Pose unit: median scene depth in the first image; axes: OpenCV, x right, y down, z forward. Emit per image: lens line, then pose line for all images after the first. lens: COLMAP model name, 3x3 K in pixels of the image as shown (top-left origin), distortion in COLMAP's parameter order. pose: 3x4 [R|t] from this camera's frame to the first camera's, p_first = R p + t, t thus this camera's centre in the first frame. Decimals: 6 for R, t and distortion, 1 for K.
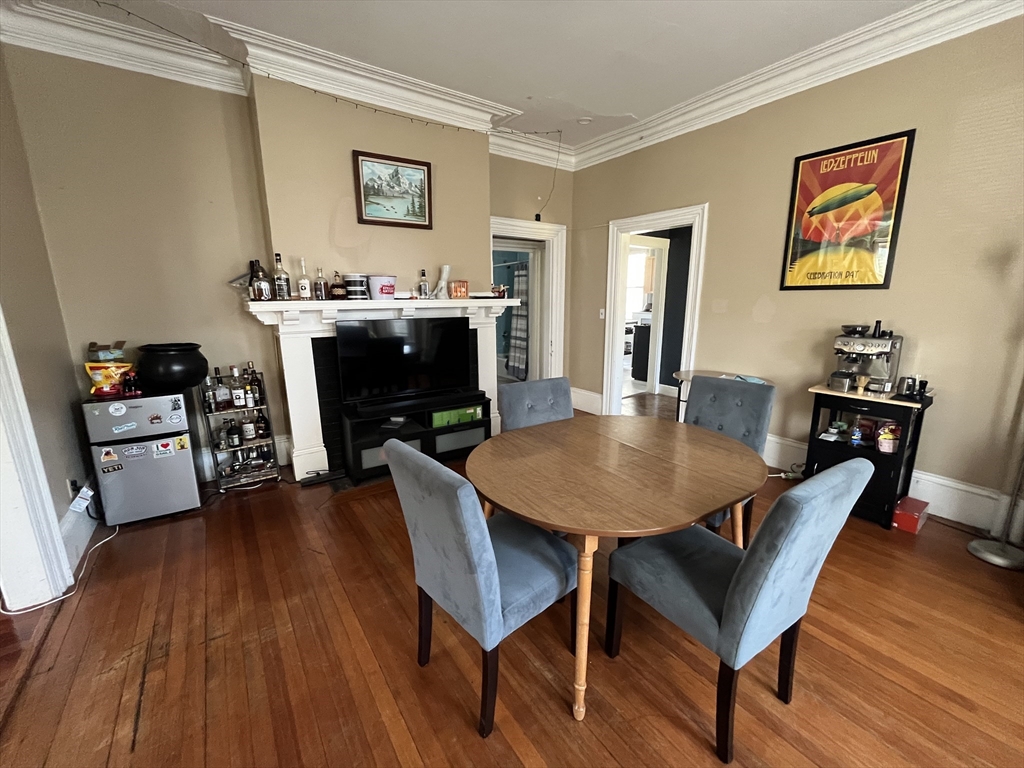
lens RADIAL K [[412.9, 0, 512.5], [0, 412.9, 385.0], [0, 0, 1]] dist [-0.002684, -0.000331]
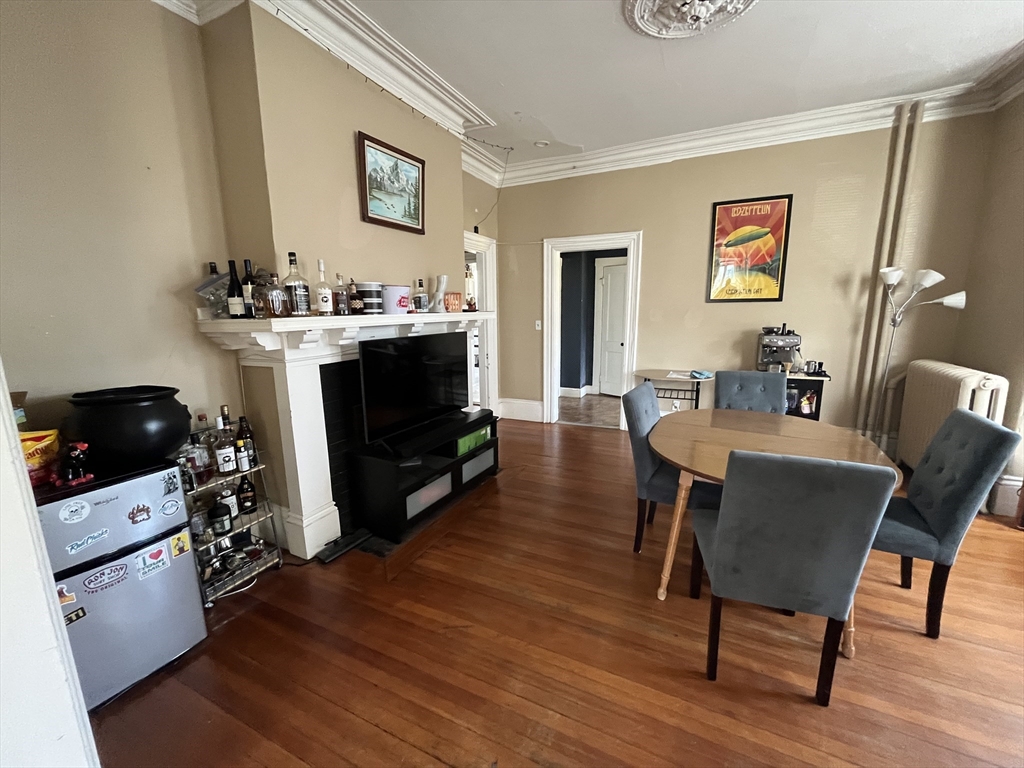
lens RADIAL K [[412.9, 0, 515.3], [0, 412.9, 384.3], [0, 0, 1]] dist [-0.002684, -0.000331]
pose [[0.874650, -0.094254, 0.475503, -0.532299], [0.110456, 0.993862, -0.006173, -0.034192], [-0.472003, 0.057922, 0.879692, 0.163791]]
